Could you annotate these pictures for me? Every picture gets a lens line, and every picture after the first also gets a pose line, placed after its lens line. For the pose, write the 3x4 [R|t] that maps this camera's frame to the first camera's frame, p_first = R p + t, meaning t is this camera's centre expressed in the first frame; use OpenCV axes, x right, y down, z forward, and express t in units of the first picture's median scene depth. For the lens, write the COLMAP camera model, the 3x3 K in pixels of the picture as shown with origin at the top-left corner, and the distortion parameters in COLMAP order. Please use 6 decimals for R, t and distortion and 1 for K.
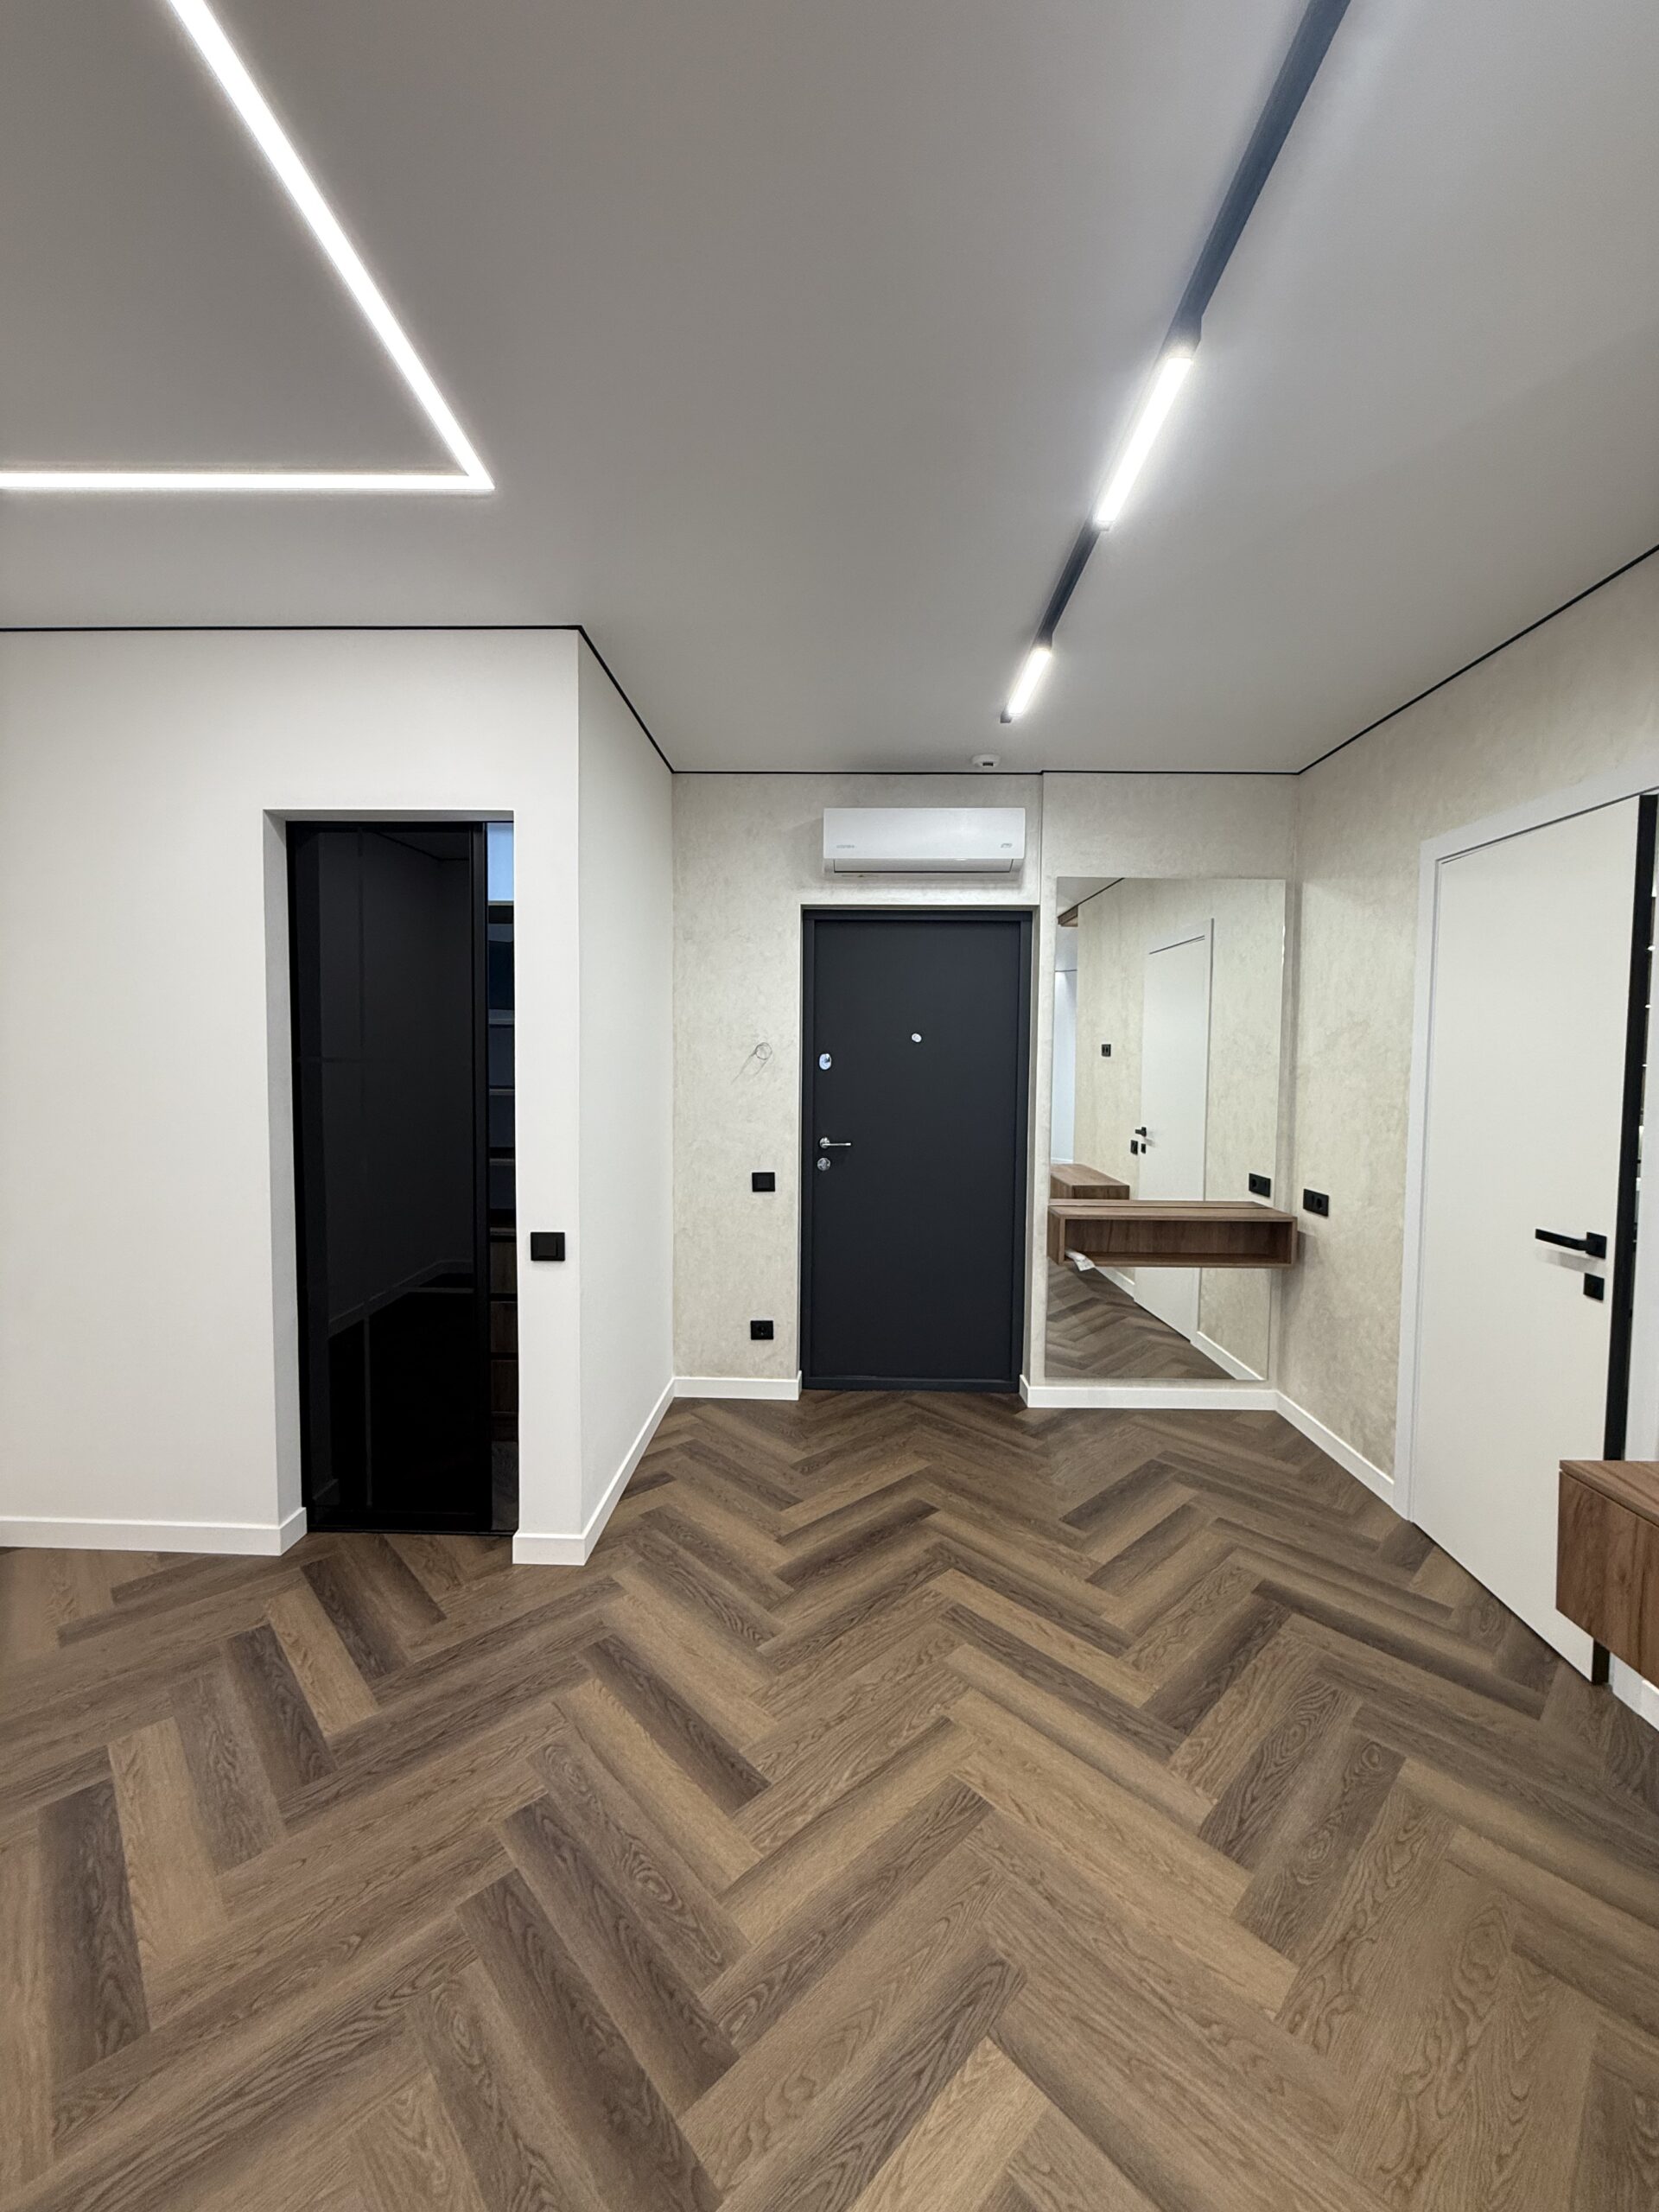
lens RADIAL K [[877.9, 0, 830.1], [0, 877.9, 1097.7], [0, 0, 1]] dist [-0.000745, 0.000116]
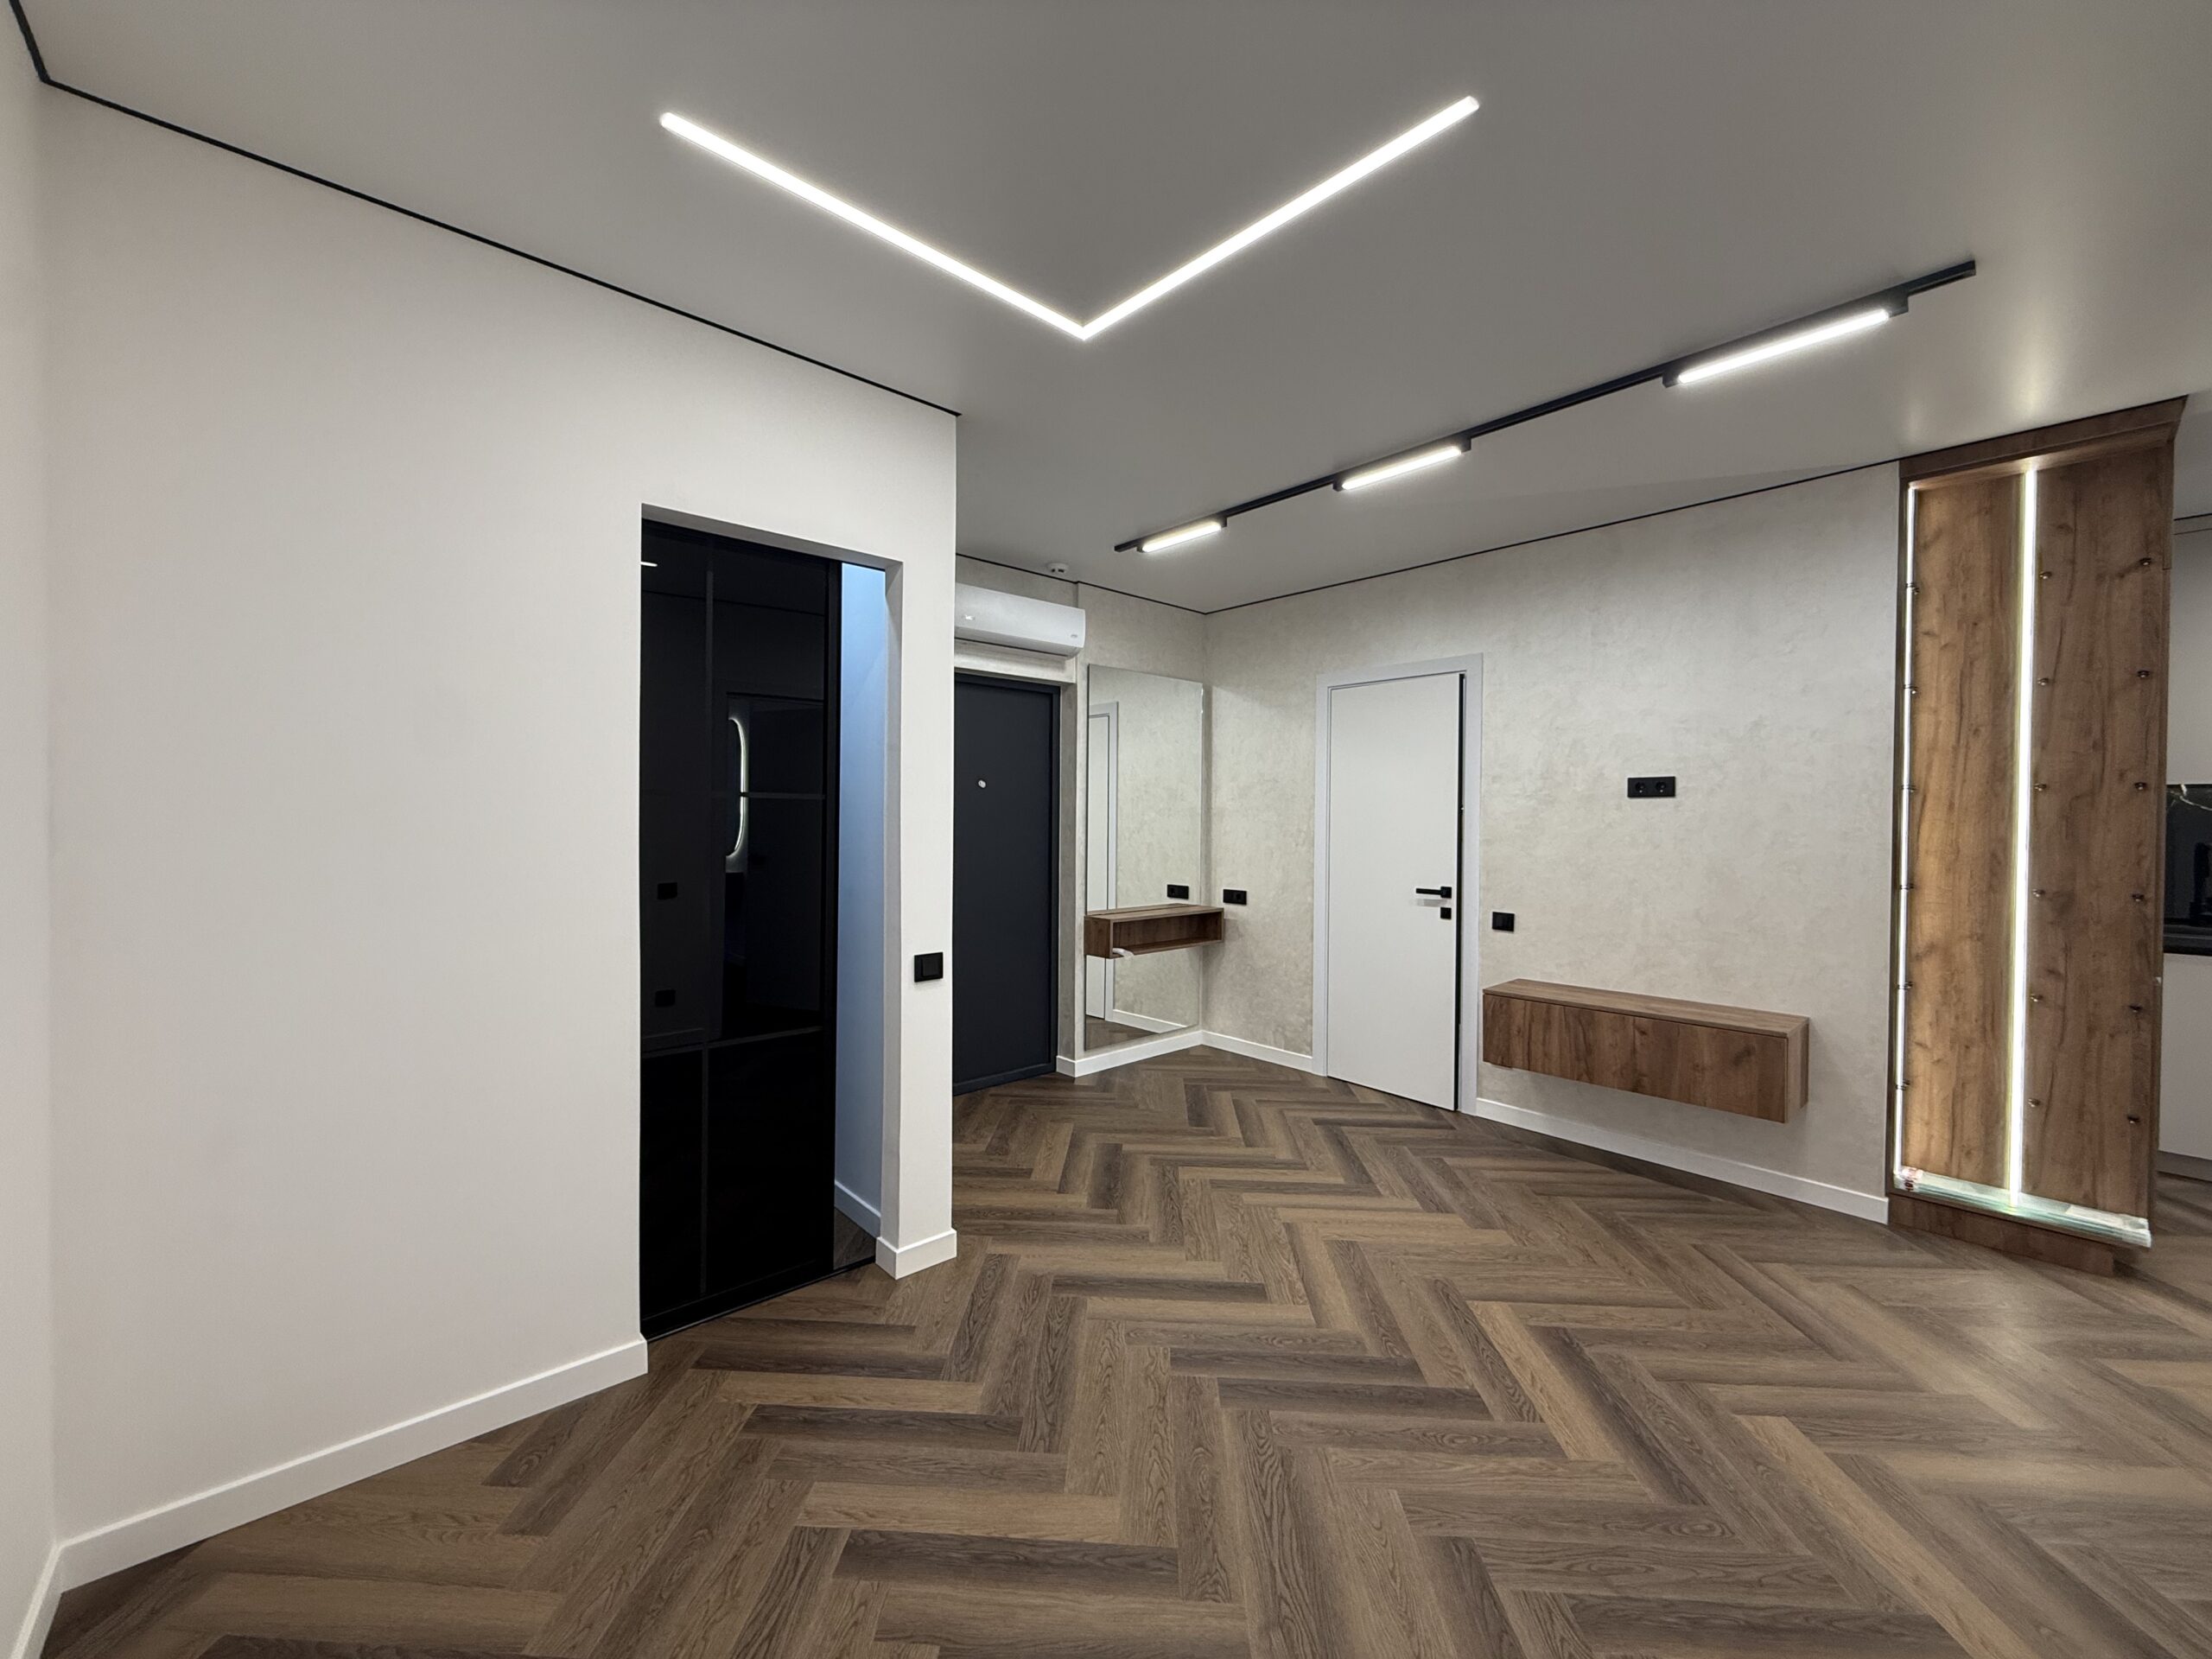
lens RADIAL K [[877.9, 0, 1100.4], [0, 877.9, 830.0], [0, 0, 1]] dist [-0.000745, 0.000116]
pose [[0.726659, -0.014845, 0.686838, -0.945920], [0.034155, 0.999311, -0.014536, 0.024377], [-0.686149, 0.034022, 0.726665, 0.066619]]
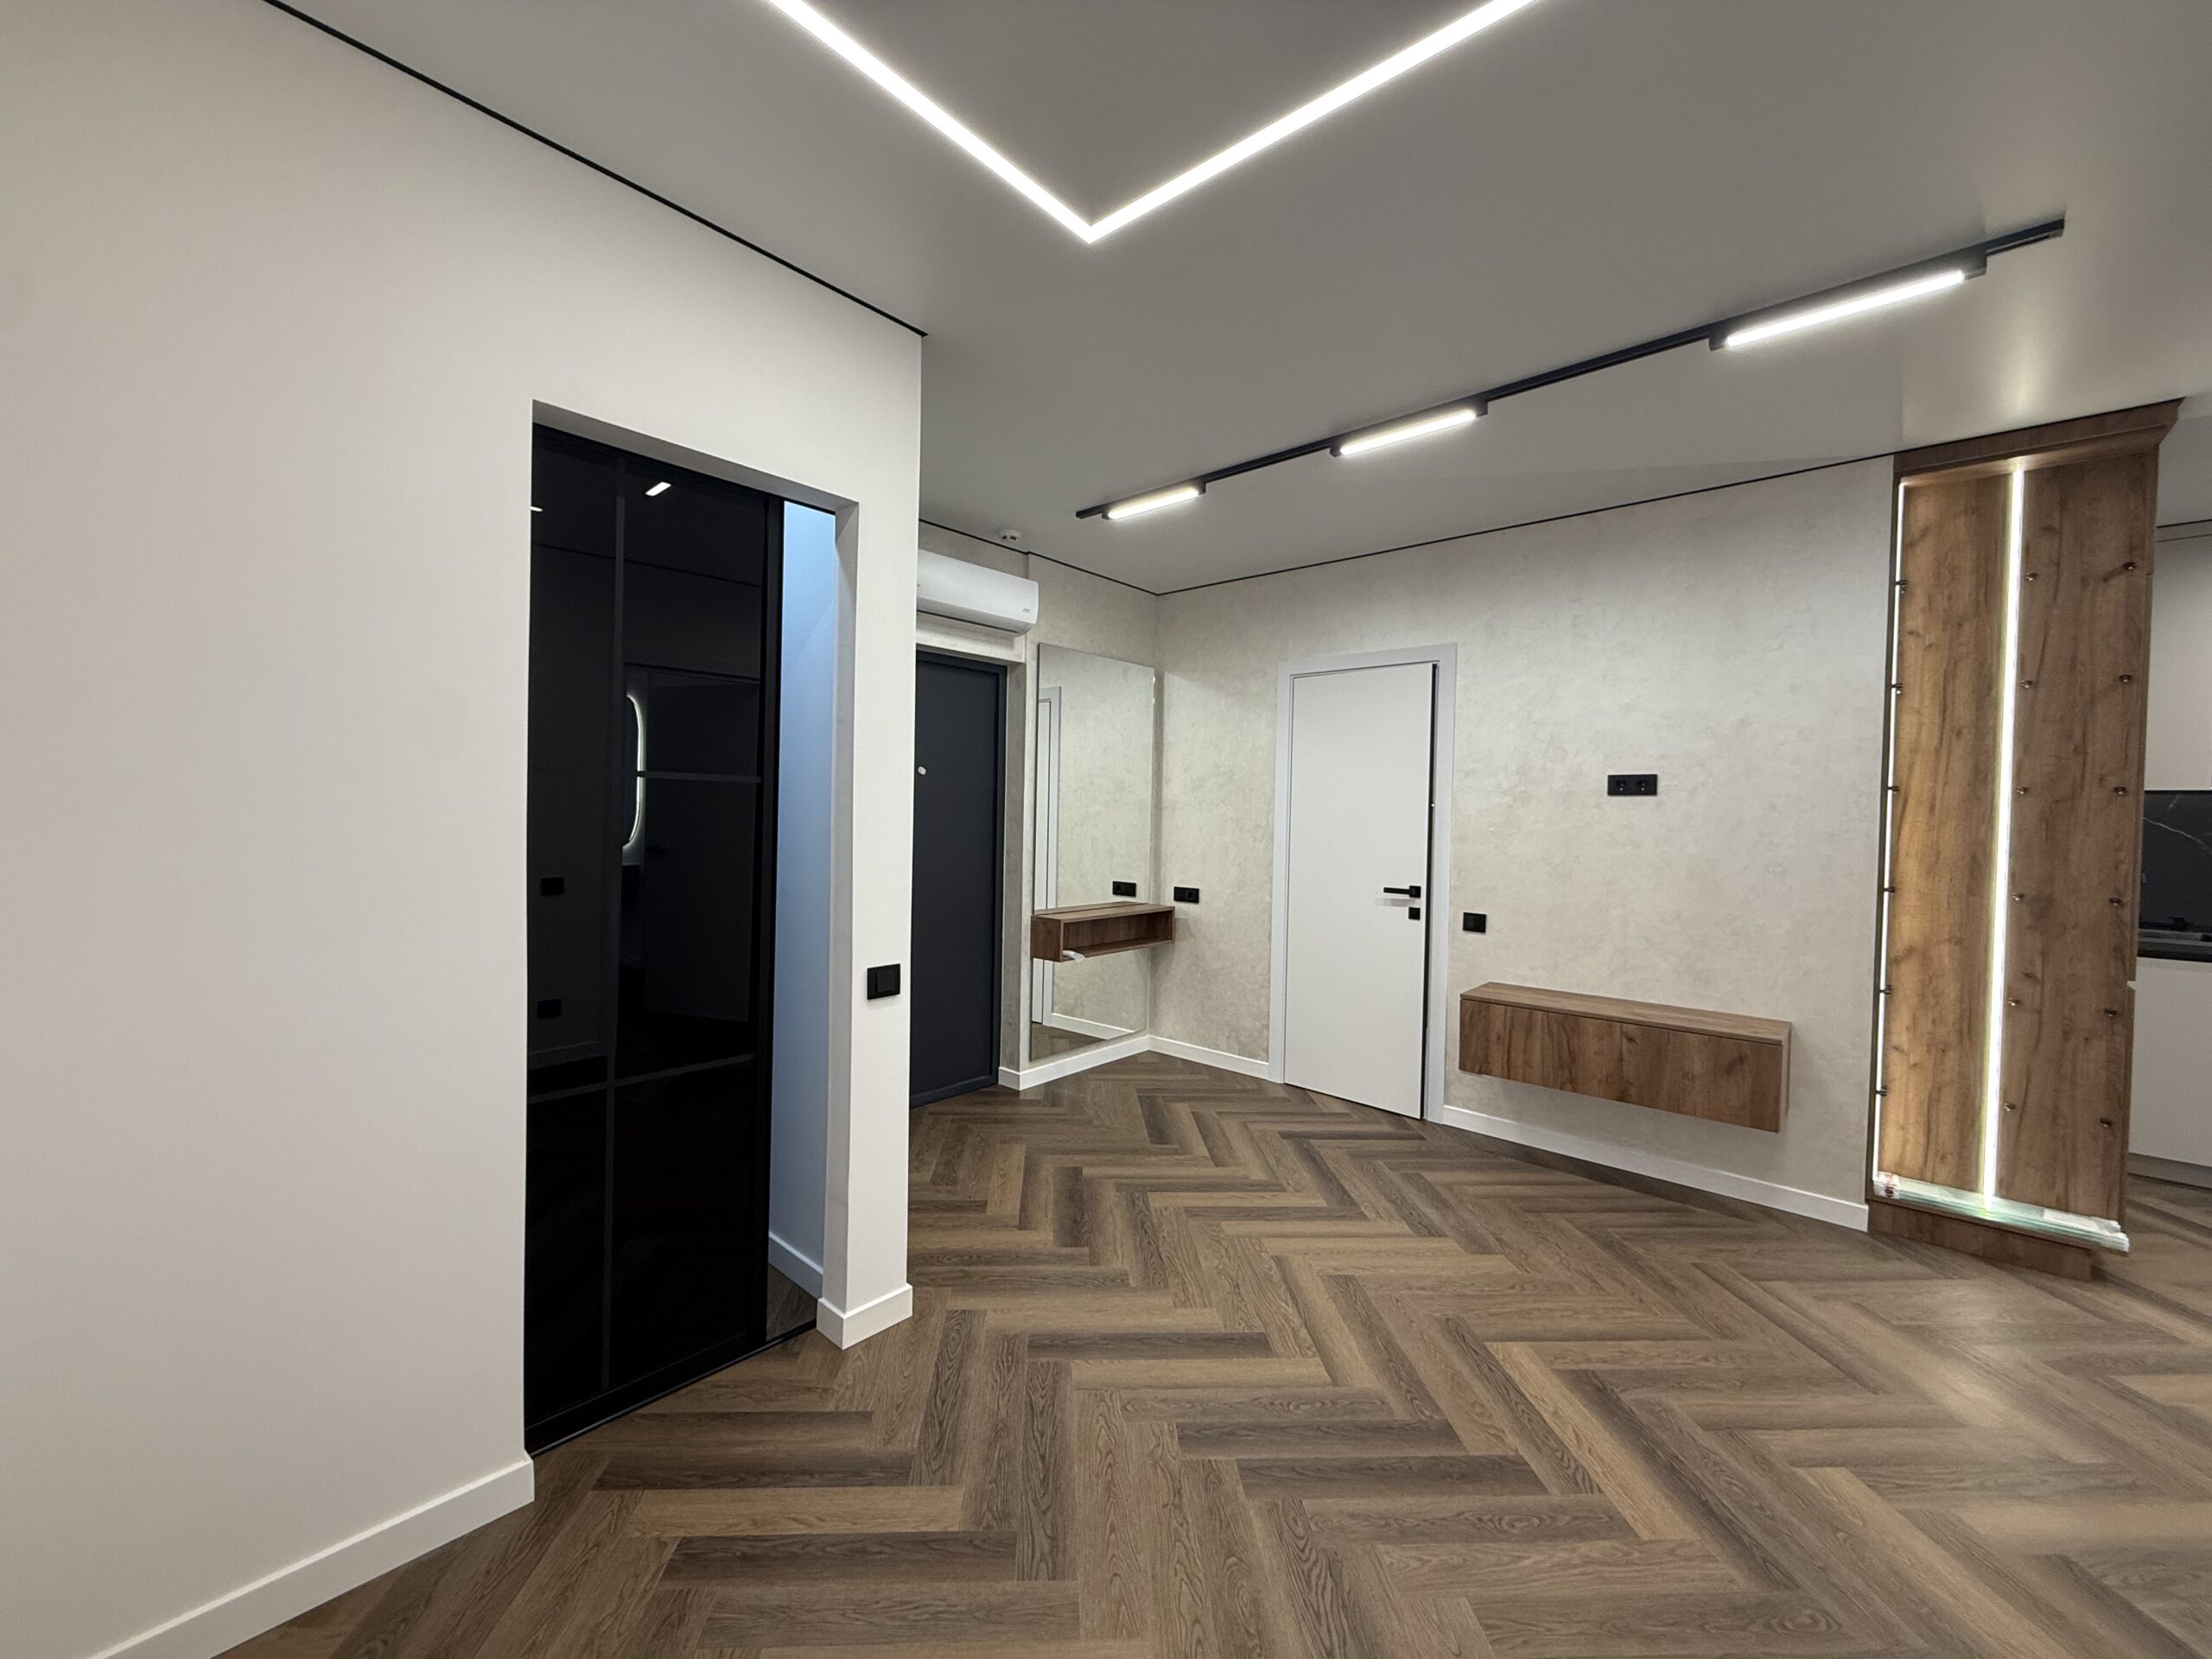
lens RADIAL K [[877.9, 0, 1100.4], [0, 877.9, 830.0], [0, 0, 1]] dist [-0.000745, 0.000116]
pose [[0.649790, -0.013359, 0.759996, -0.909025], [0.024542, 0.999693, -0.003411, 0.019514], [-0.759717, 0.020868, 0.649919, 0.234253]]
